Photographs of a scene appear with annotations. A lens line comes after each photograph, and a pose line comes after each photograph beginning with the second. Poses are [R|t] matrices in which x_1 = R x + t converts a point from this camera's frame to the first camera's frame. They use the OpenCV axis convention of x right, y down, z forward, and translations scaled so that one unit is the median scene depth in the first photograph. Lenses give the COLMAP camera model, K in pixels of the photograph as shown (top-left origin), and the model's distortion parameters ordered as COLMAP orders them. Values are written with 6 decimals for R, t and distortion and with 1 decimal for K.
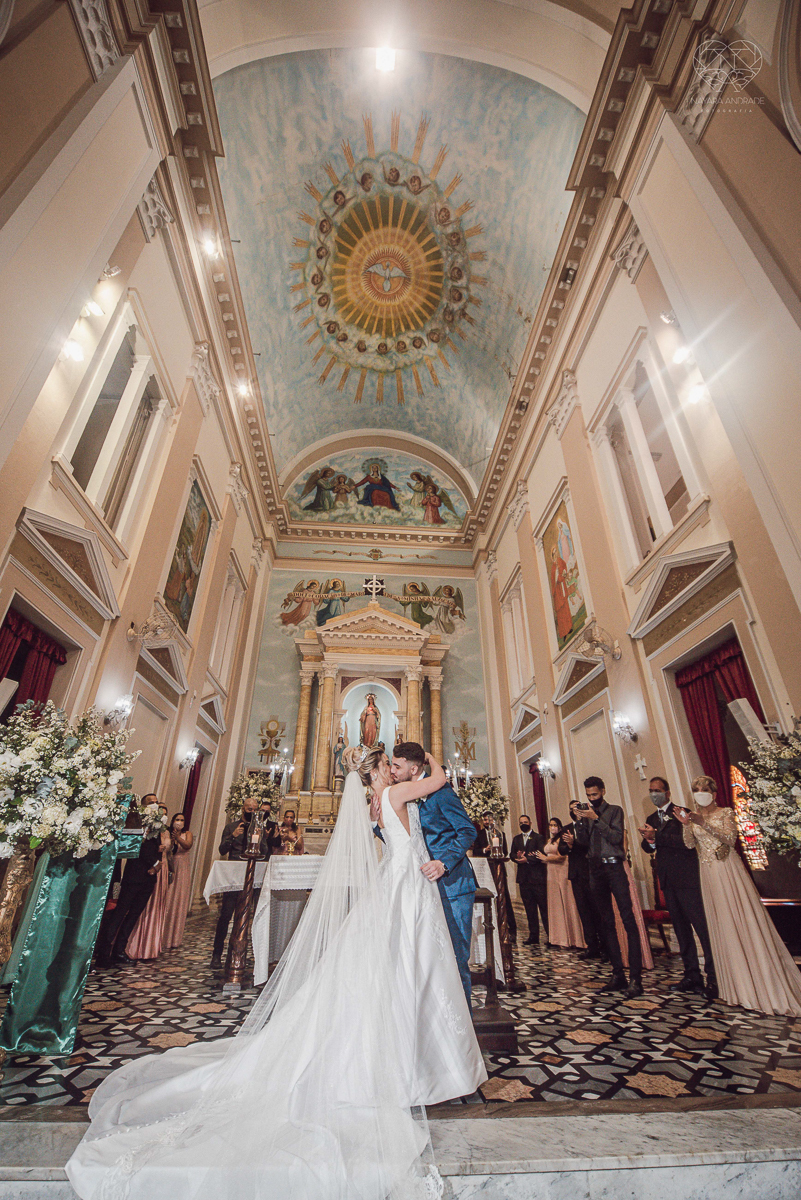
lens RADIAL K [[521.1, 0, 397.2], [0, 521.1, 621.5], [0, 0, 1]] dist [-0.012645, 0.000377]
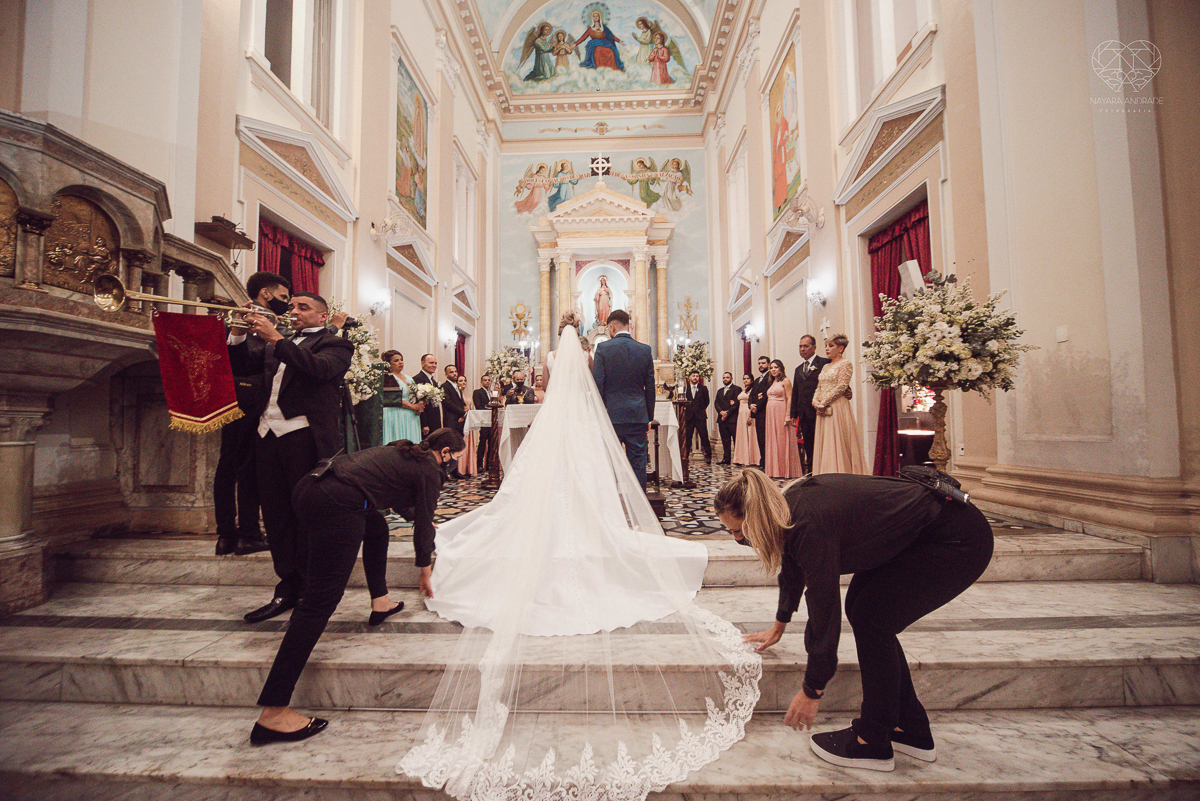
lens RADIAL K [[464.6, 0, 601.4], [0, 464.6, 421.5], [0, 0, 1]] dist [-0.008906, 0.000335]
pose [[0.994288, -0.026463, -0.103400, 0.040710], [0.068156, 0.902959, 0.424286, -0.000244], [0.082138, -0.428910, 0.899605, -0.023599]]
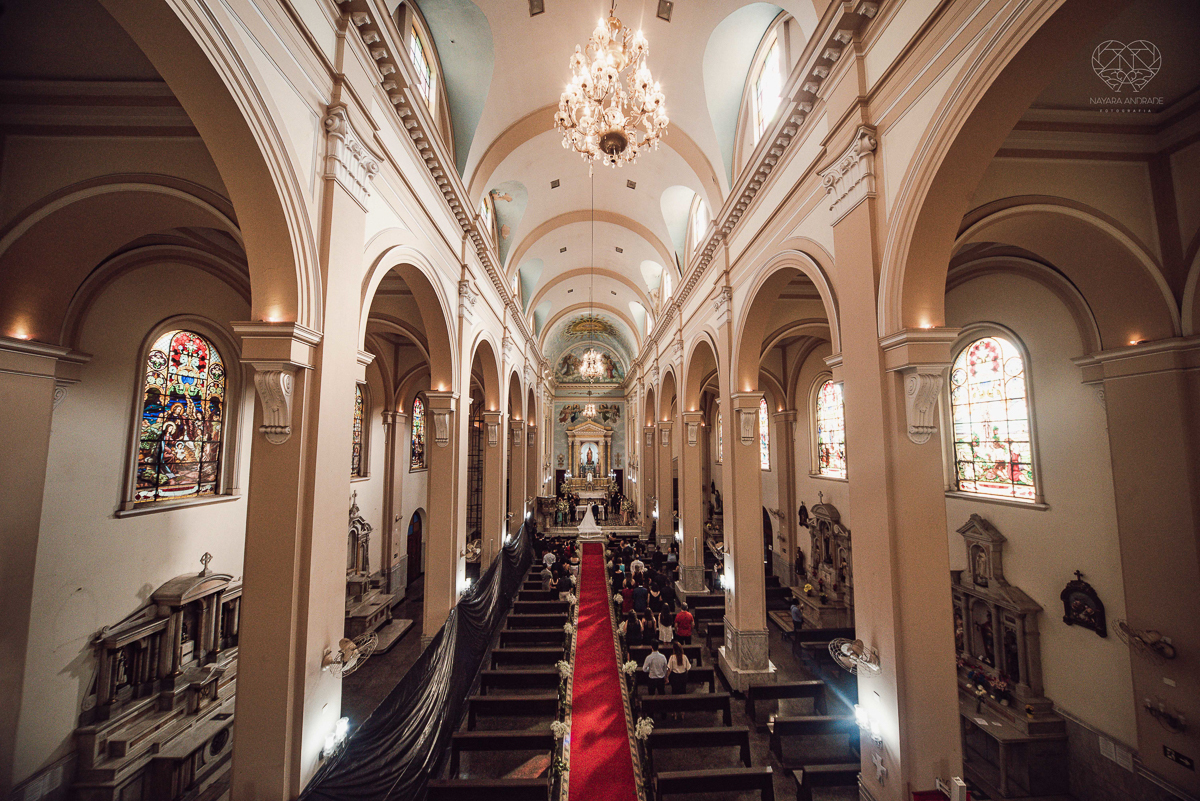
lens RADIAL K [[464.6, 0, 601.4], [0, 464.6, 421.5], [0, 0, 1]] dist [-0.008906, 0.000335]
pose [[0.999107, -0.015702, -0.039226, 0.145588], [0.029679, 0.921587, 0.387036, -1.168802], [0.030073, -0.387854, 0.921230, -1.692952]]
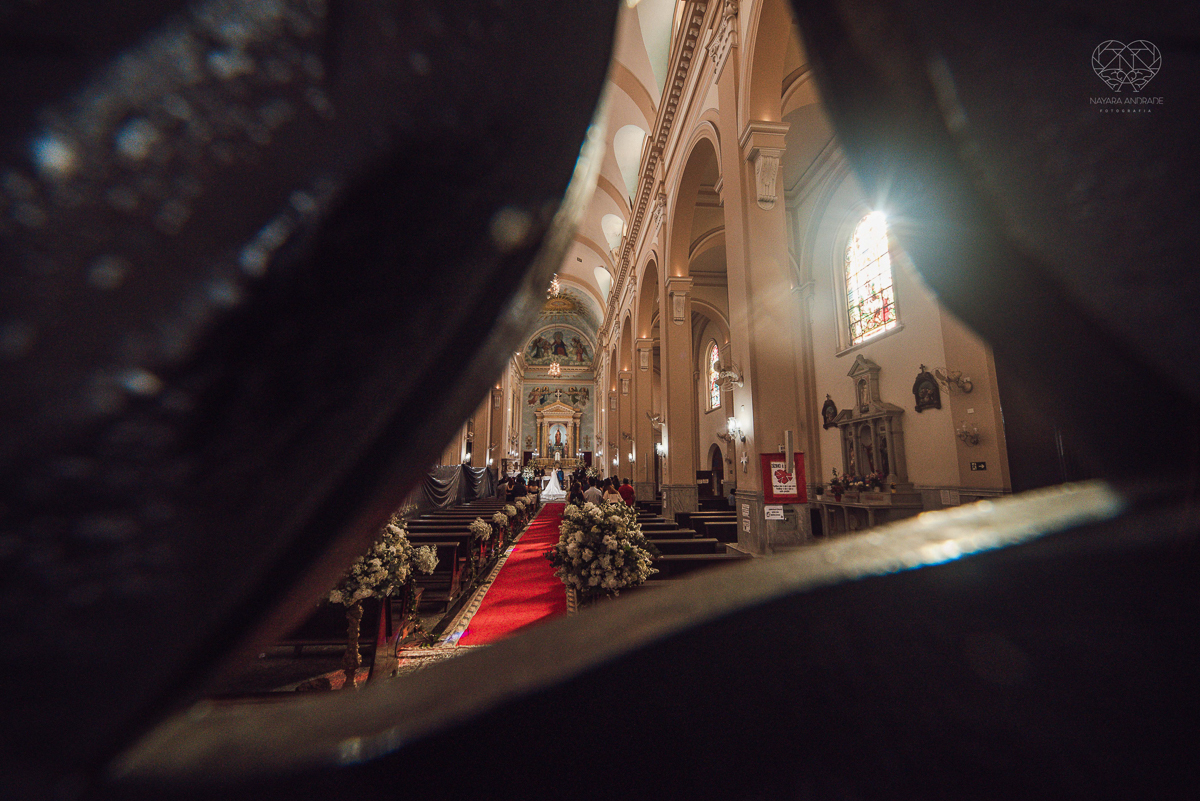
lens RADIAL K [[488.7, 0, 604.9], [0, 488.7, 414.7], [0, 0, 1]] dist [-0.001930, -0.000024]
pose [[0.999877, -0.009365, 0.012556, 0.210290], [0.004892, 0.948212, 0.317601, -0.936271], [-0.014880, -0.317501, 0.948141, -1.943326]]
